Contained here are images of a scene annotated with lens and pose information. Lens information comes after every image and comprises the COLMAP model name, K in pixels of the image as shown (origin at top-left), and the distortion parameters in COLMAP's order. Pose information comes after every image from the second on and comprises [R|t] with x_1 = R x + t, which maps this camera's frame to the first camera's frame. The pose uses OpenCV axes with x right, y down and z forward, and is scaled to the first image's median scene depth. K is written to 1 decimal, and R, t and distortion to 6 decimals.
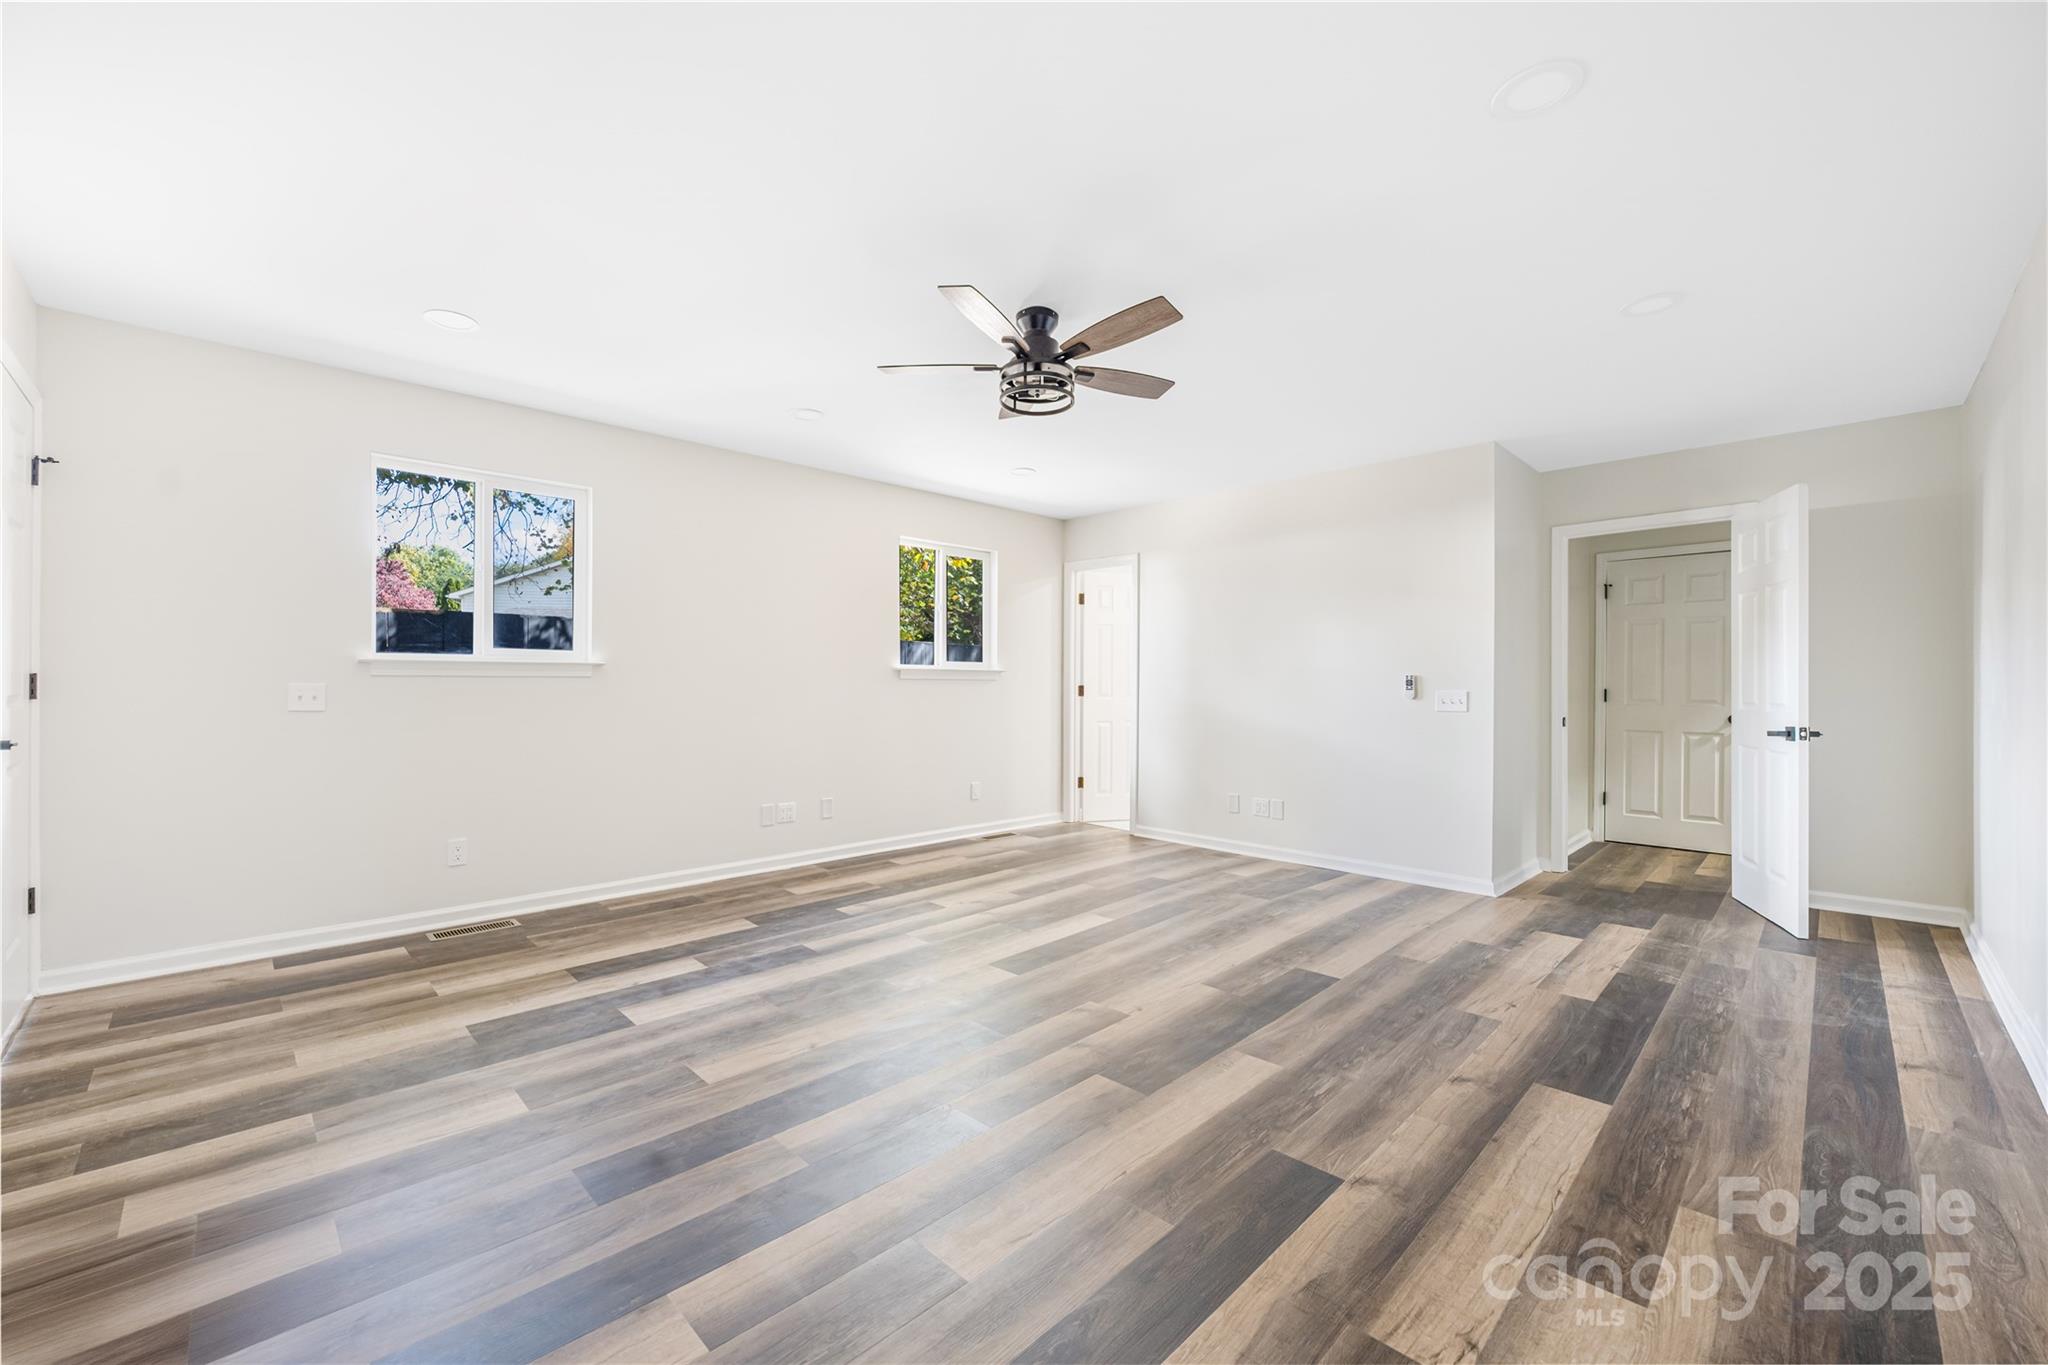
lens RADIAL K [[817.2, 0, 1020.9], [0, 817.2, 681.8], [0, 0, 1]] dist [-0.007229, 0.000475]
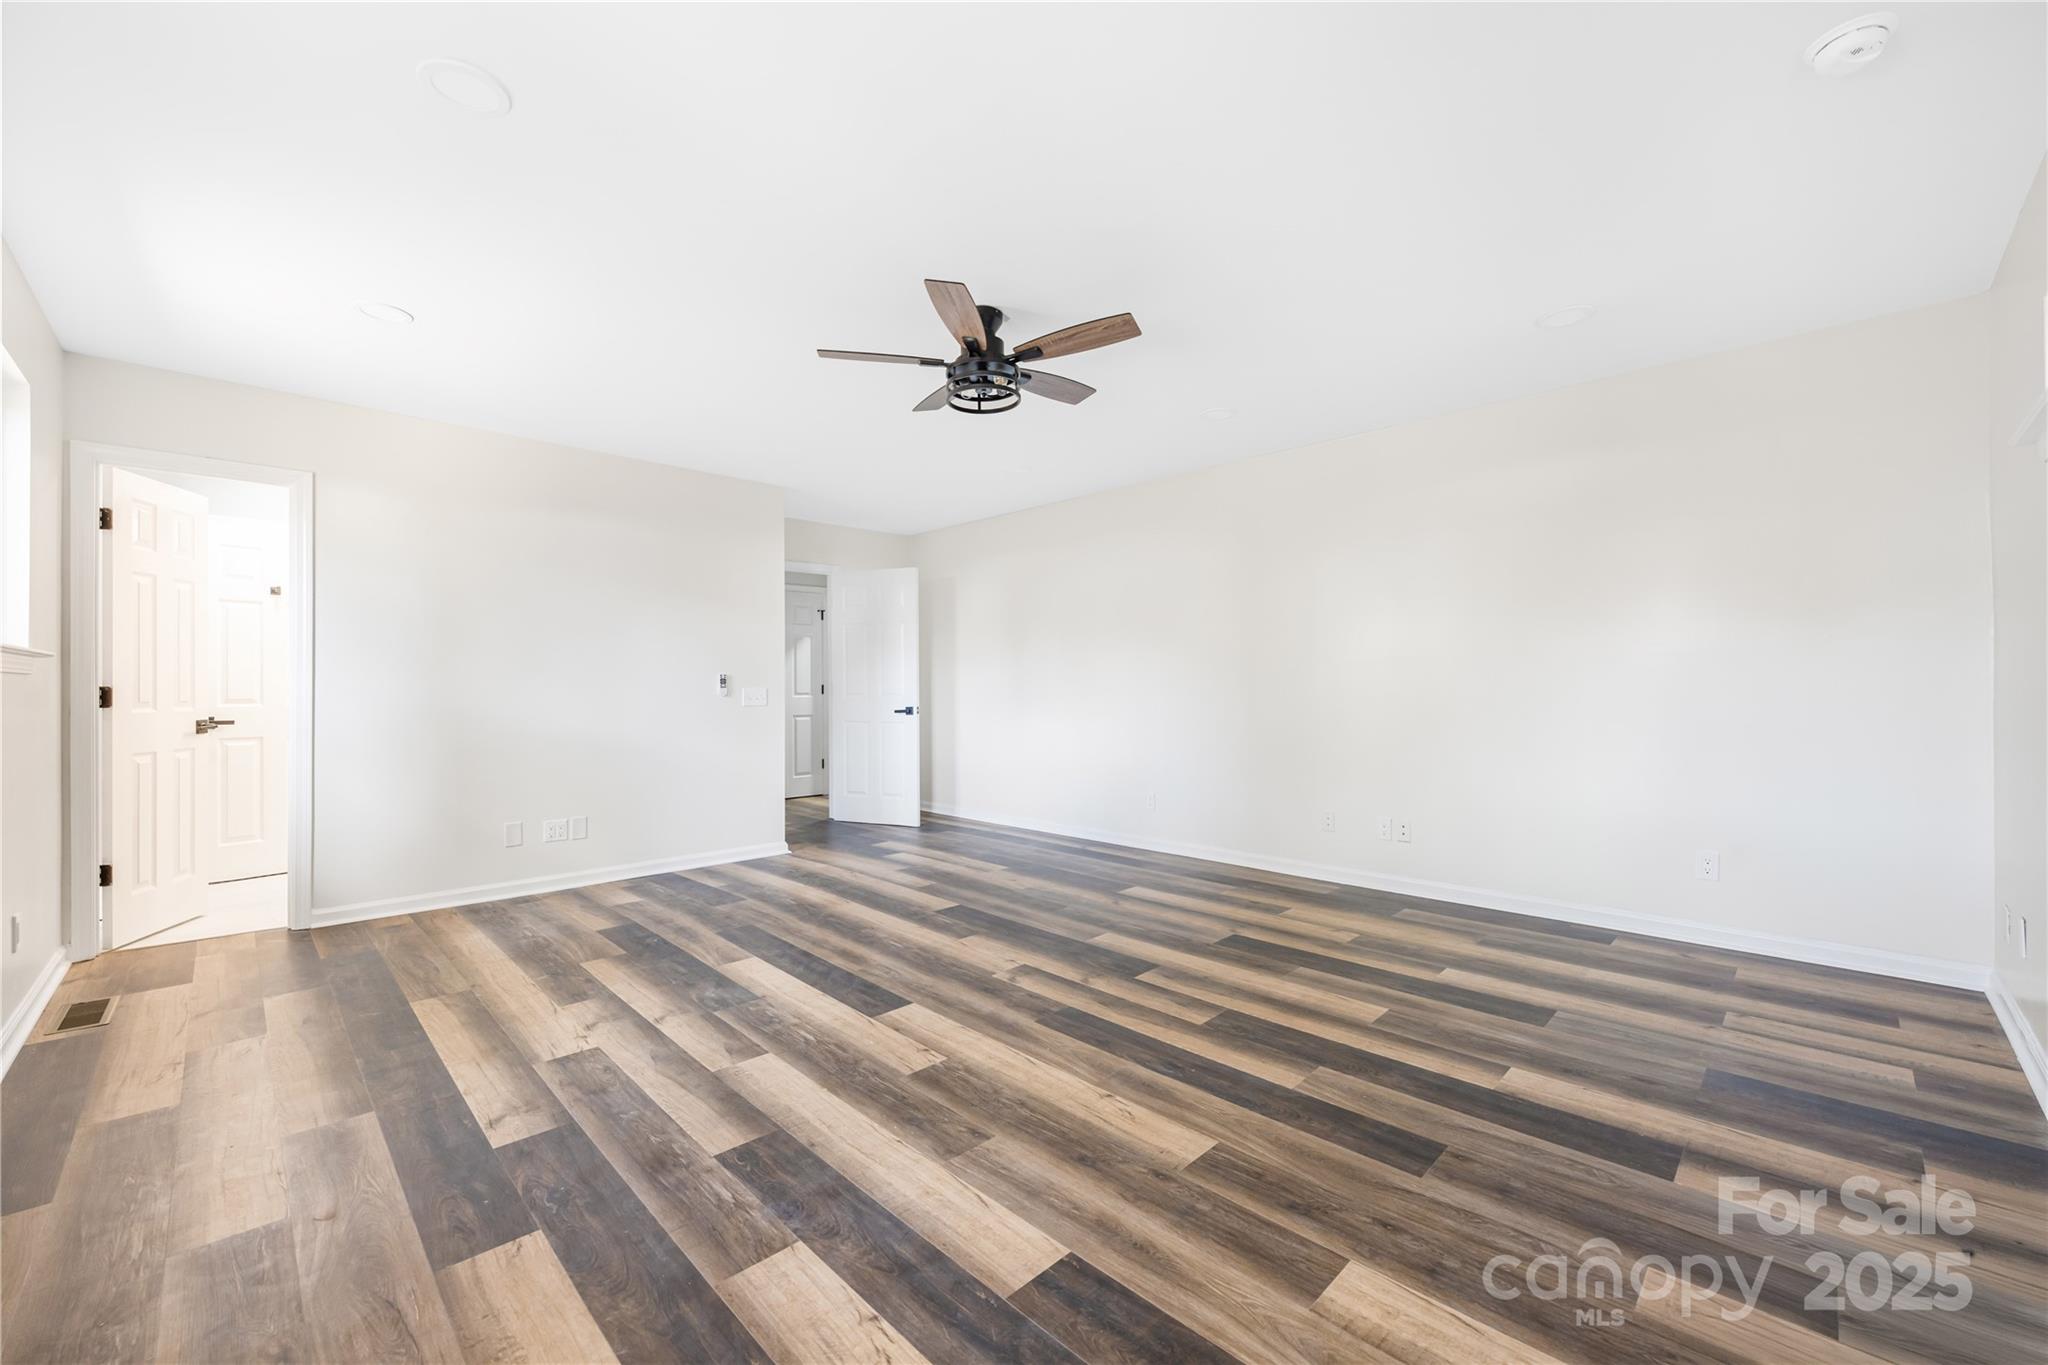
lens RADIAL K [[817.2, 0, 1020.8], [0, 817.2, 684.0], [0, 0, 1]] dist [-0.007229, 0.000475]
pose [[0.000639, -0.002925, 0.999996, -0.849247], [0.001480, 0.999995, 0.002924, 0.003540], [-0.999999, 0.001479, 0.000643, 0.825693]]
